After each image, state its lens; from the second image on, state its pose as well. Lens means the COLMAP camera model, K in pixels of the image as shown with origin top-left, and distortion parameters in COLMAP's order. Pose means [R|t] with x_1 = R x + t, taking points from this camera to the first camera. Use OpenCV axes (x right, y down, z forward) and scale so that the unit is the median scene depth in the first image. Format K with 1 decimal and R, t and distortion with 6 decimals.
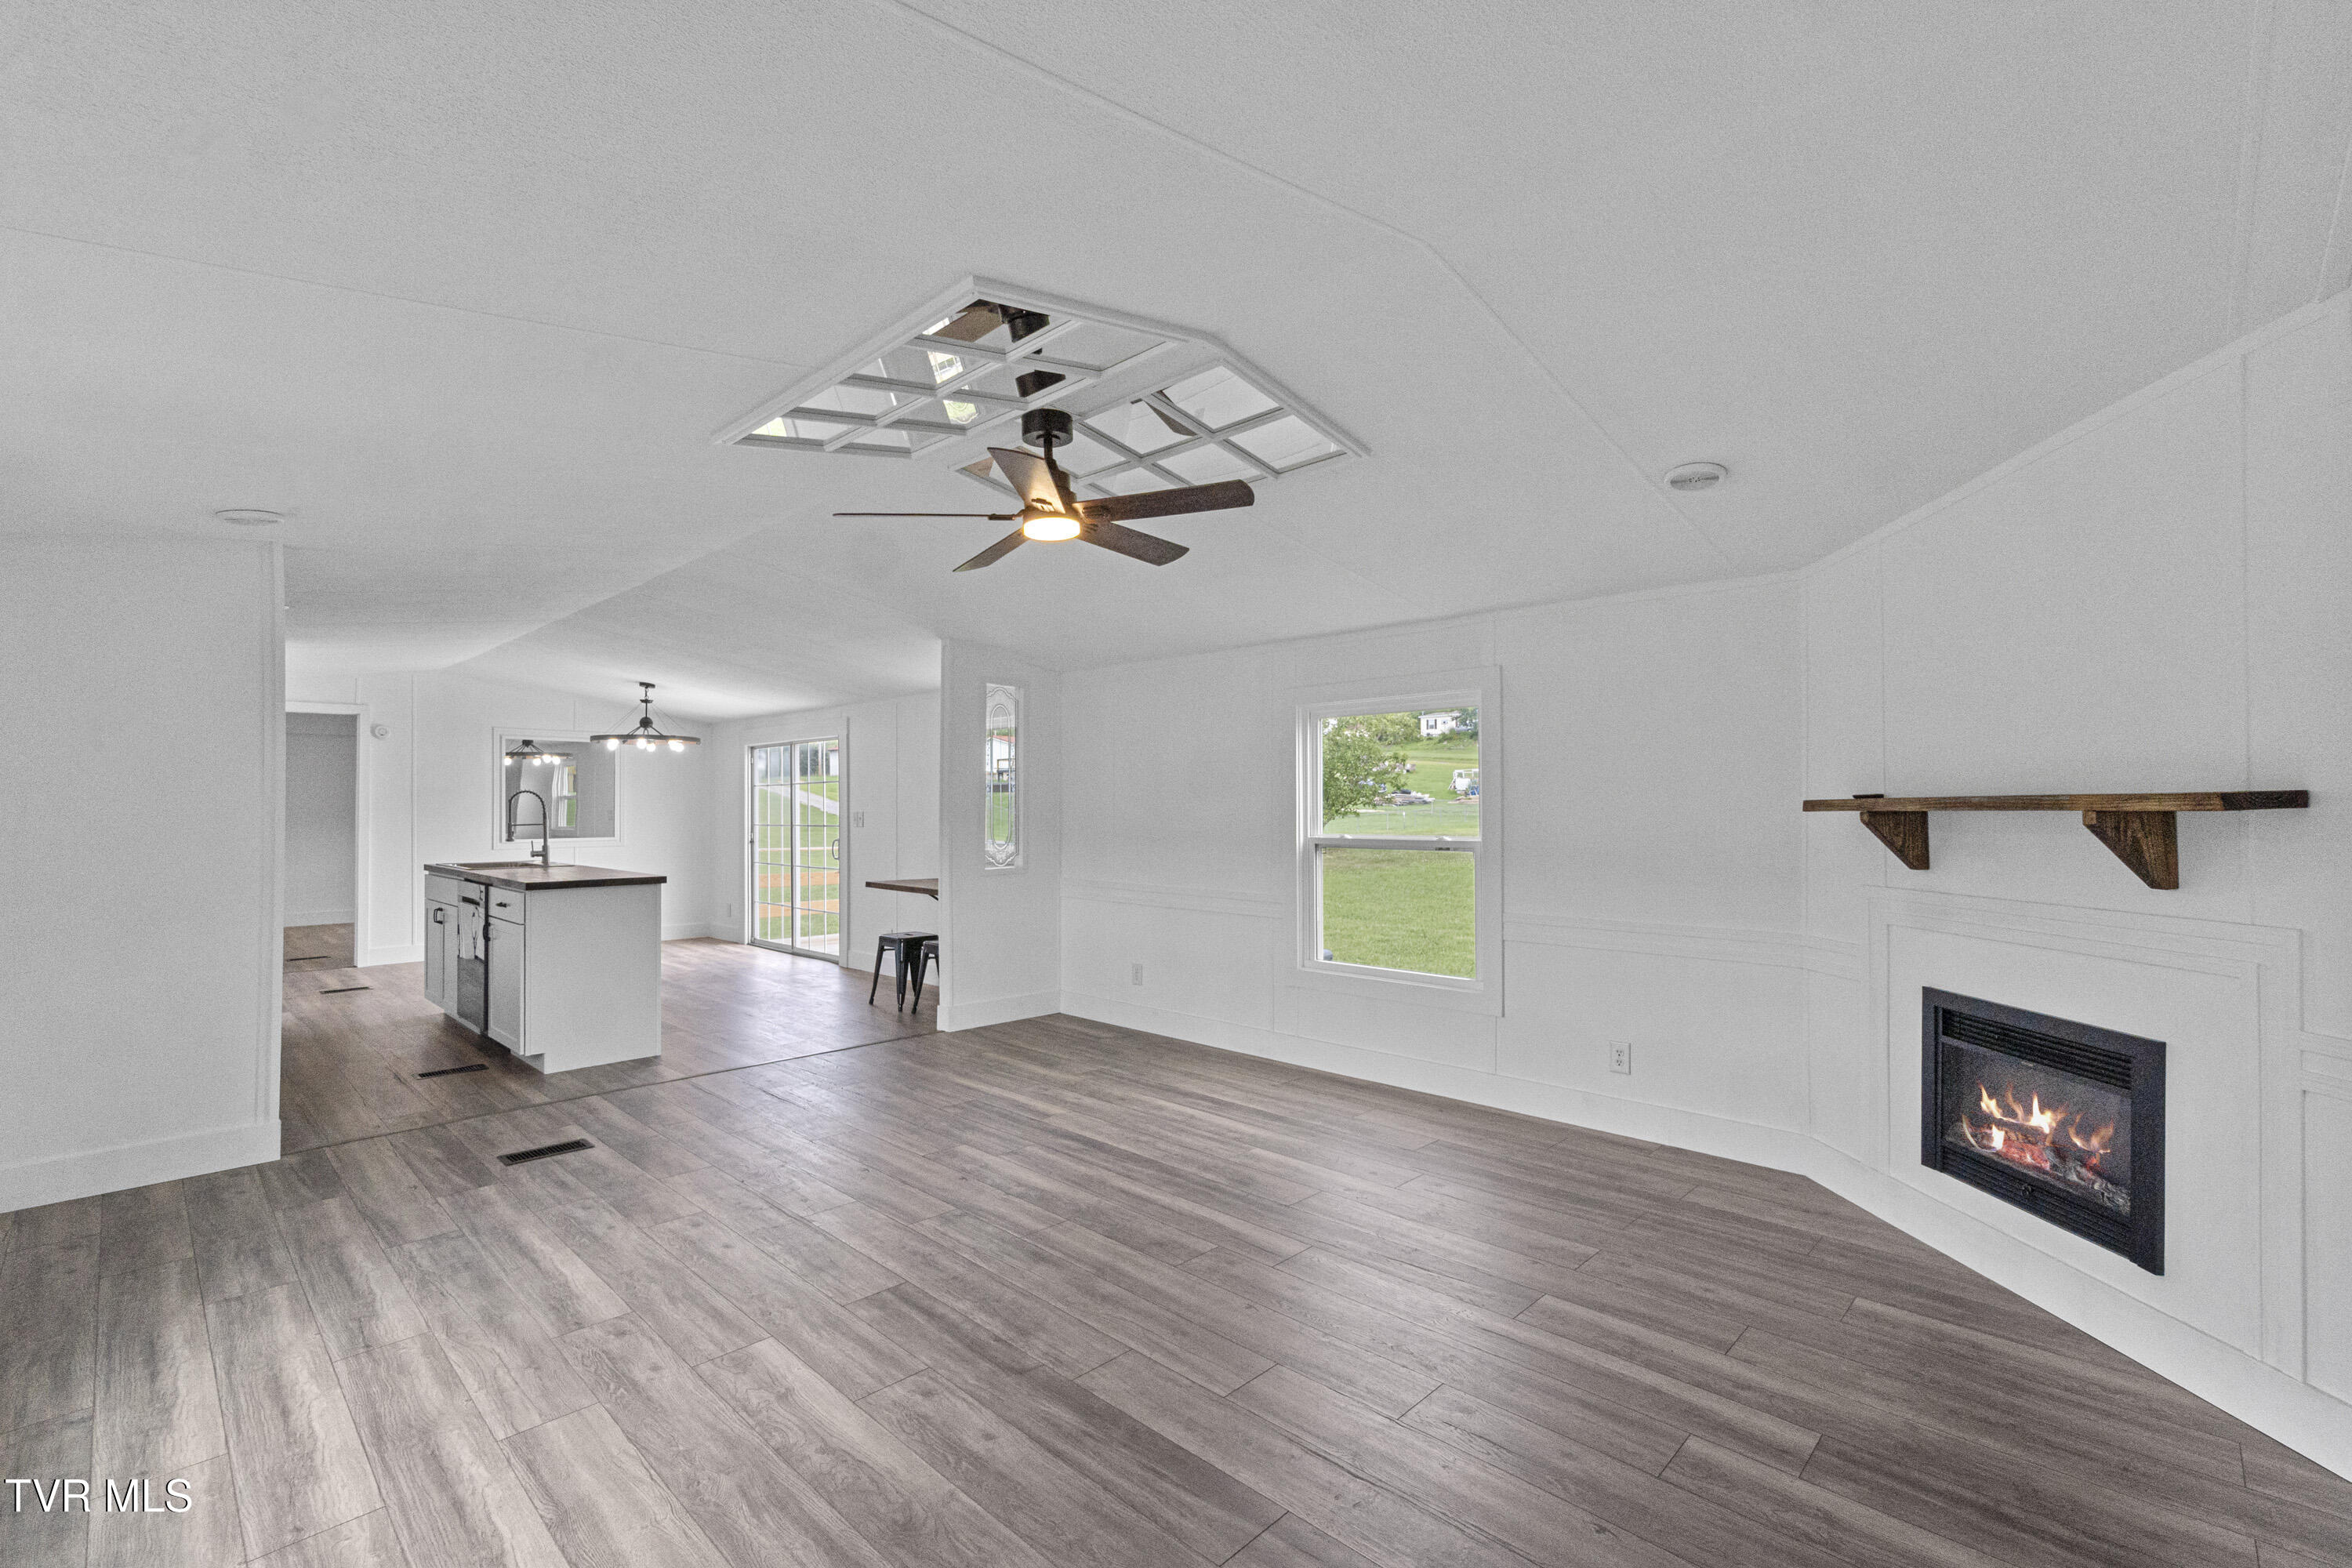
lens RADIAL K [[1012.4, 0, 1187.7], [0, 1012.4, 798.8], [0, 0, 1]] dist [0.001520, 0.000576]
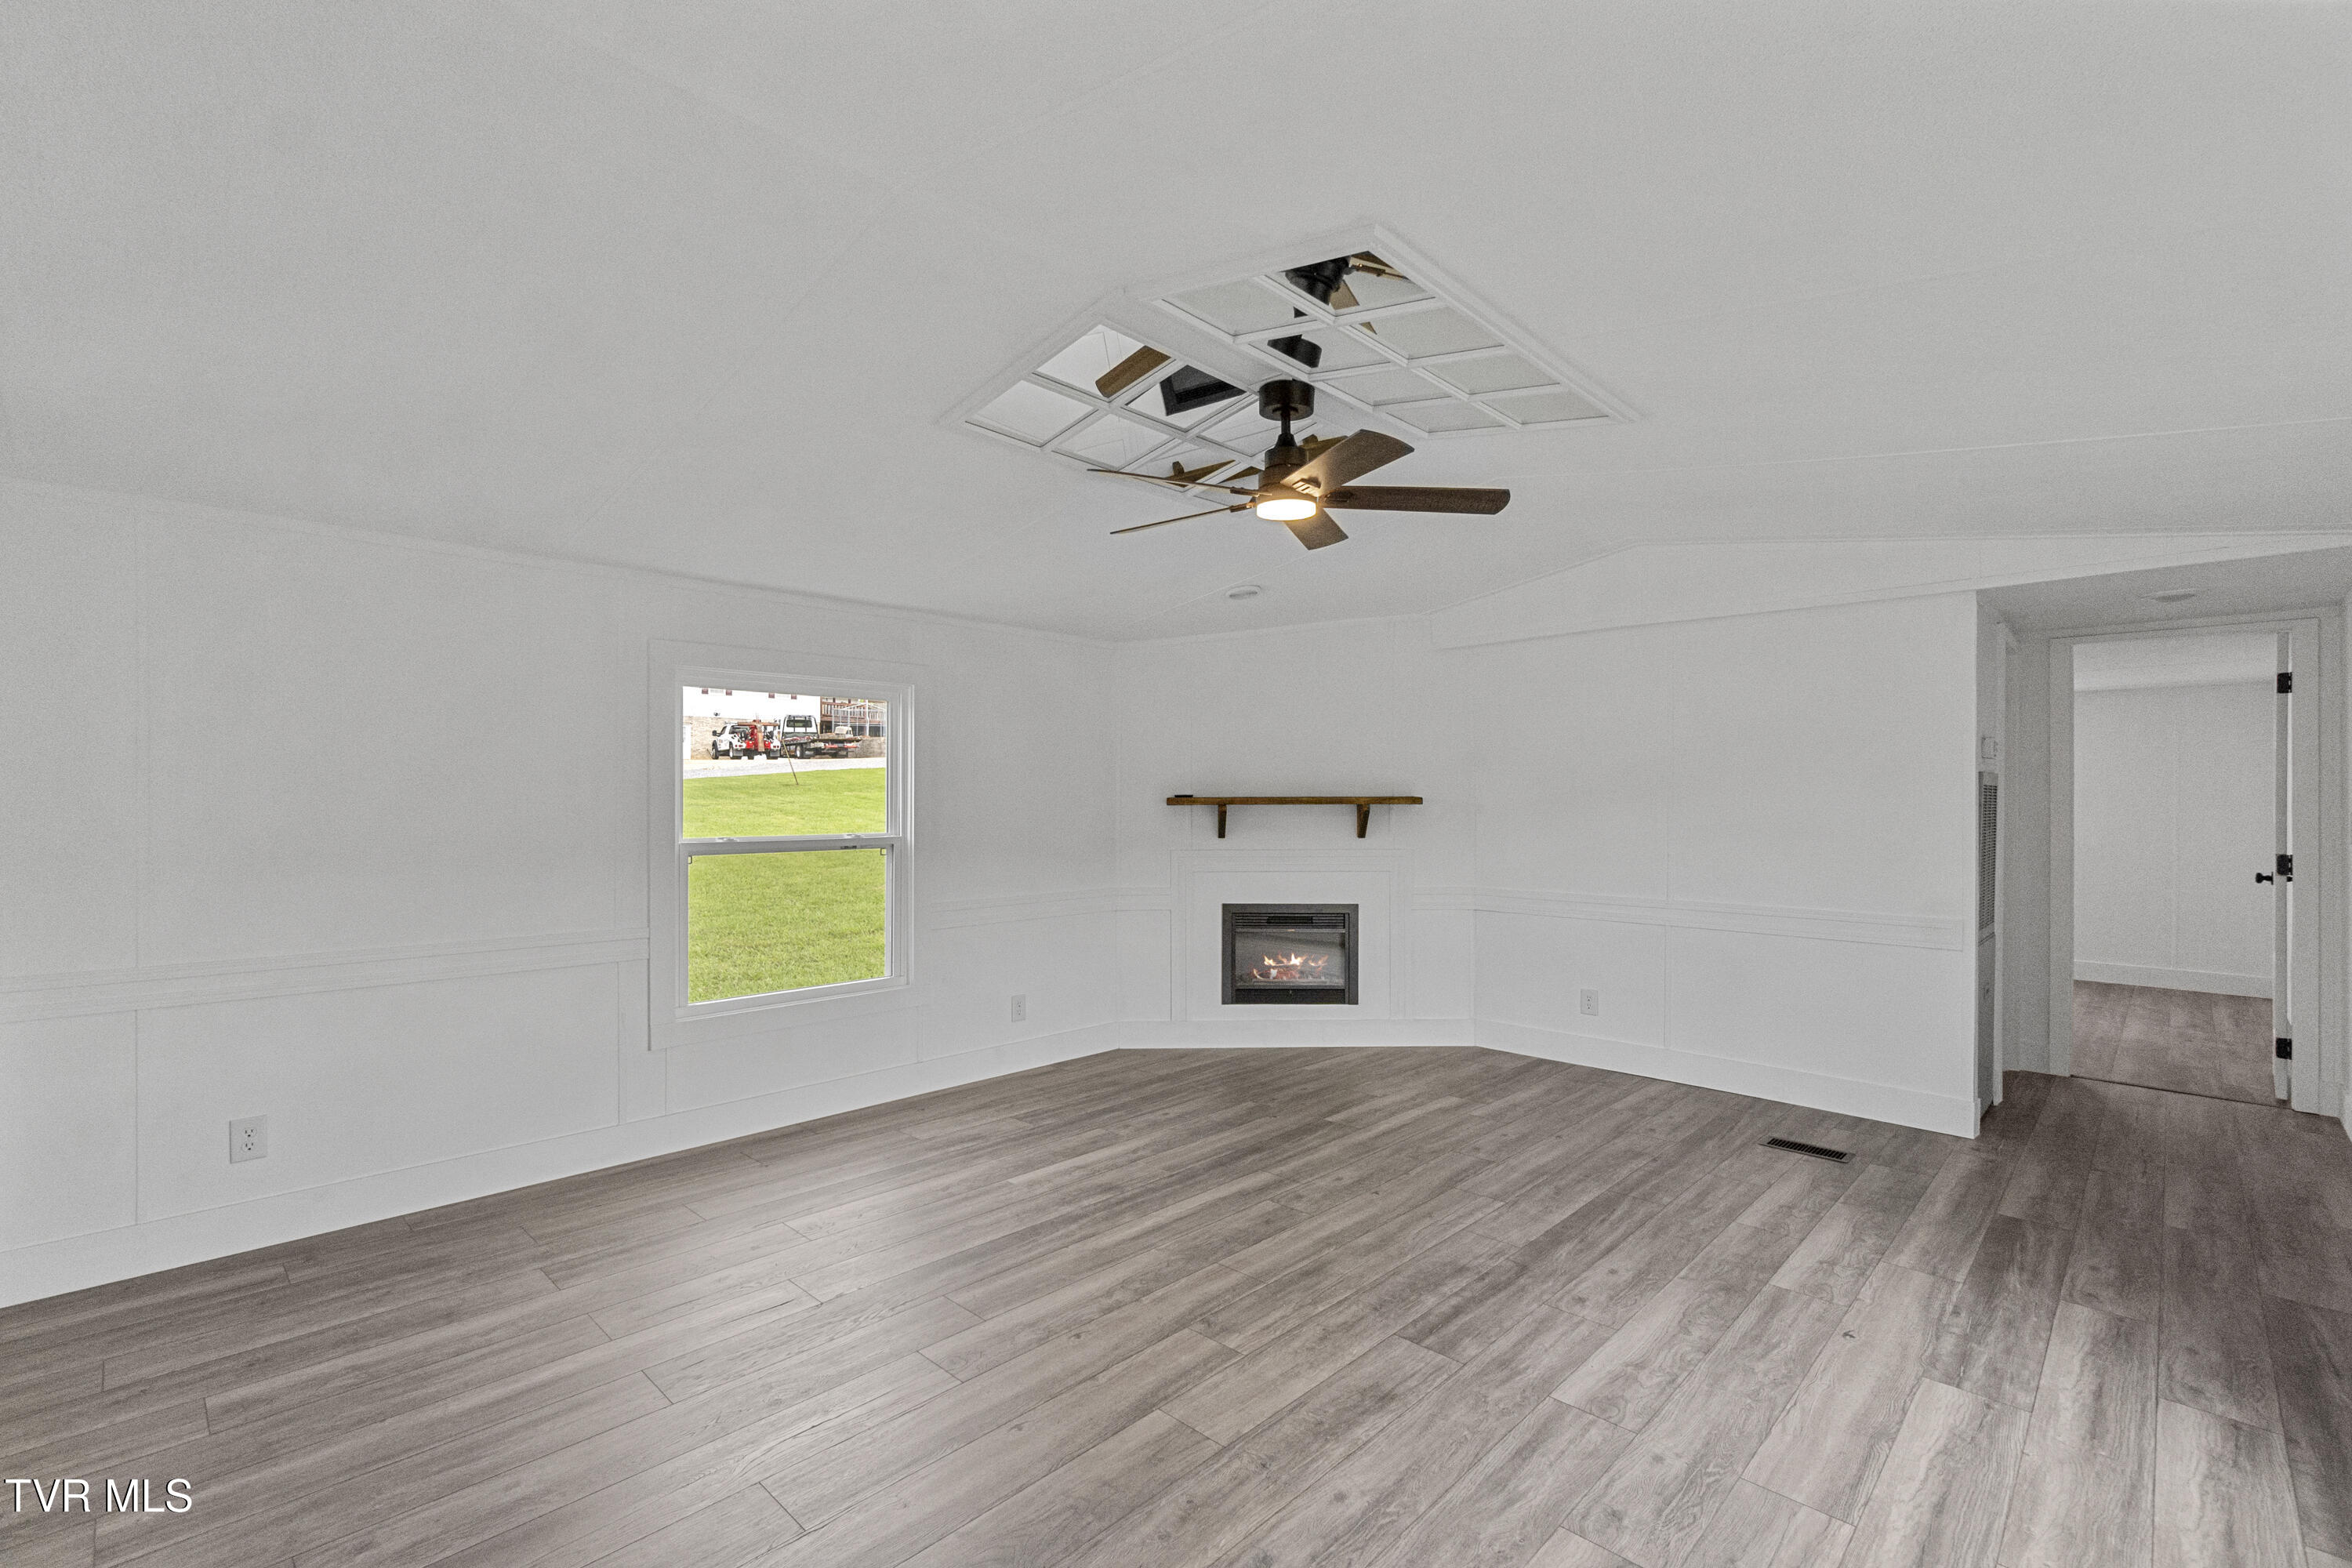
lens RADIAL K [[1028.0, 0, 1165.6], [0, 1028.0, 792.0], [0, 0, 1]] dist [0.000149, 0.000550]
pose [[0.017607, 0.009522, 0.999800, -1.050415], [-0.009761, 0.999909, -0.009351, 0.008637], [-0.999797, -0.009594, 0.017699, 1.050666]]
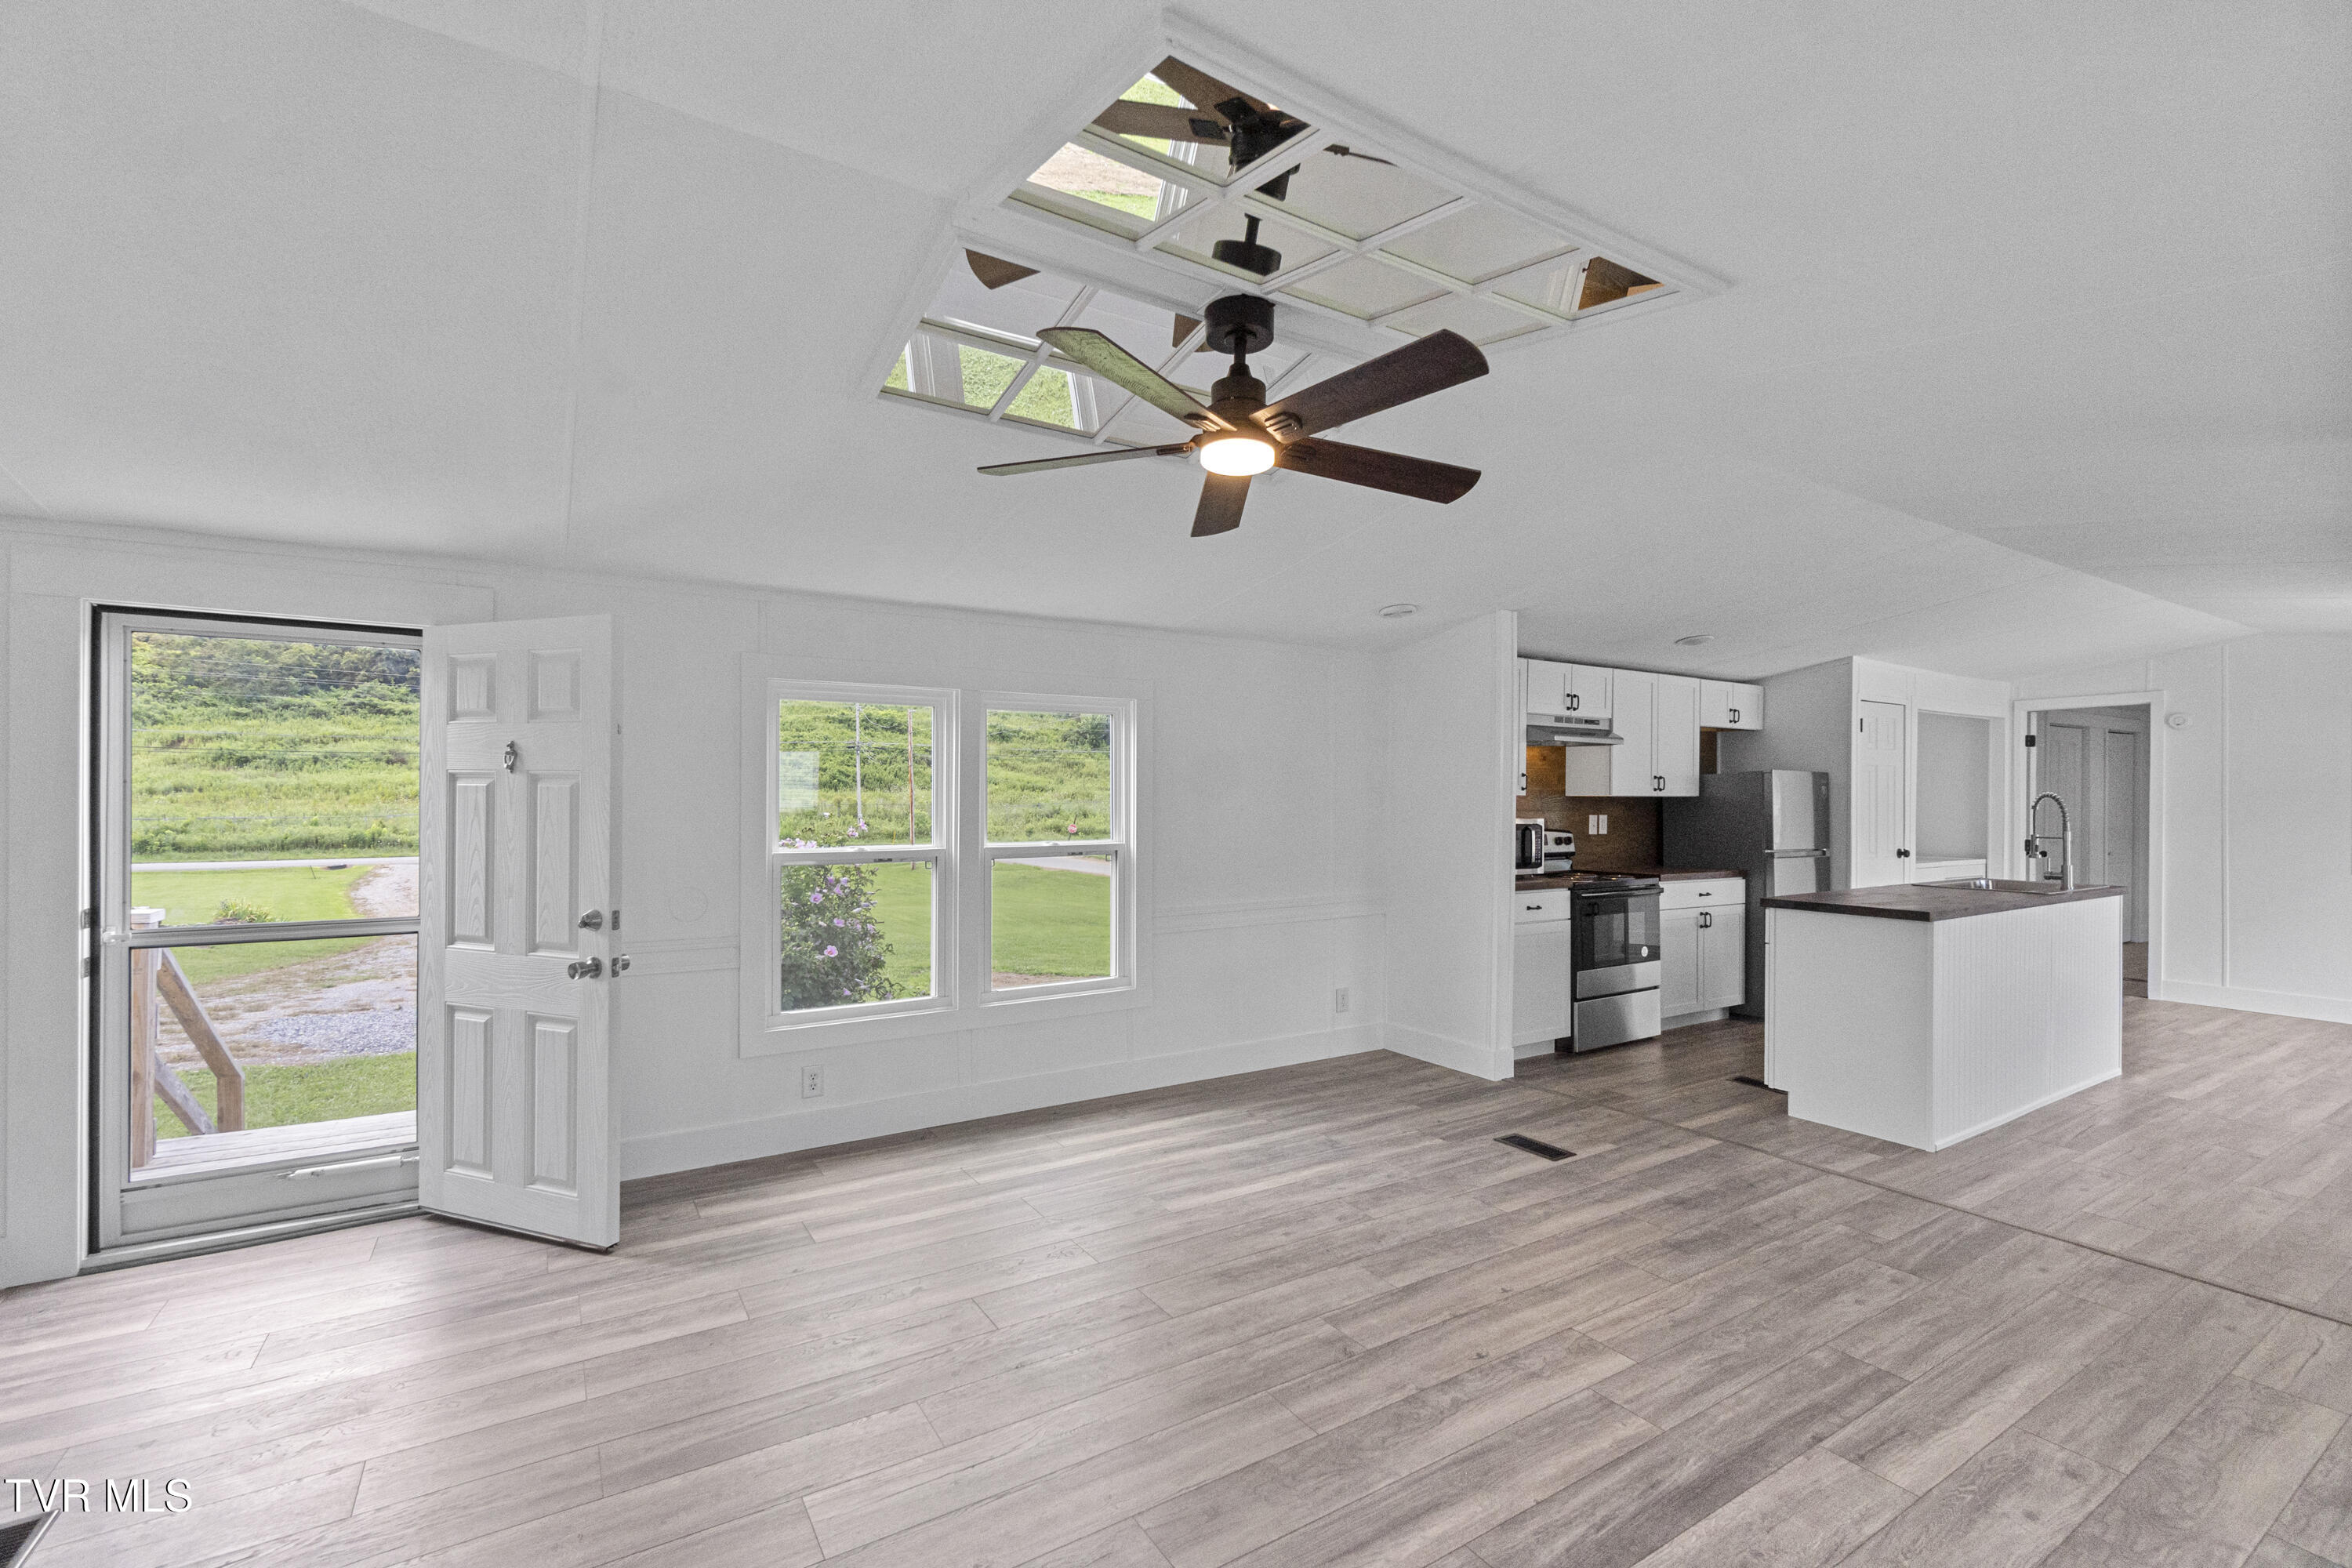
lens RADIAL K [[1019.2, 0, 1164.4], [0, 1019.2, 837.8], [0, 0, 1]] dist [-0.000937, 0.000172]
pose [[-0.251206, 0.037402, -0.967211, 0.566007], [0.003863, 0.999284, 0.037639, -0.012299], [0.967926, 0.005718, -0.251170, 1.088131]]
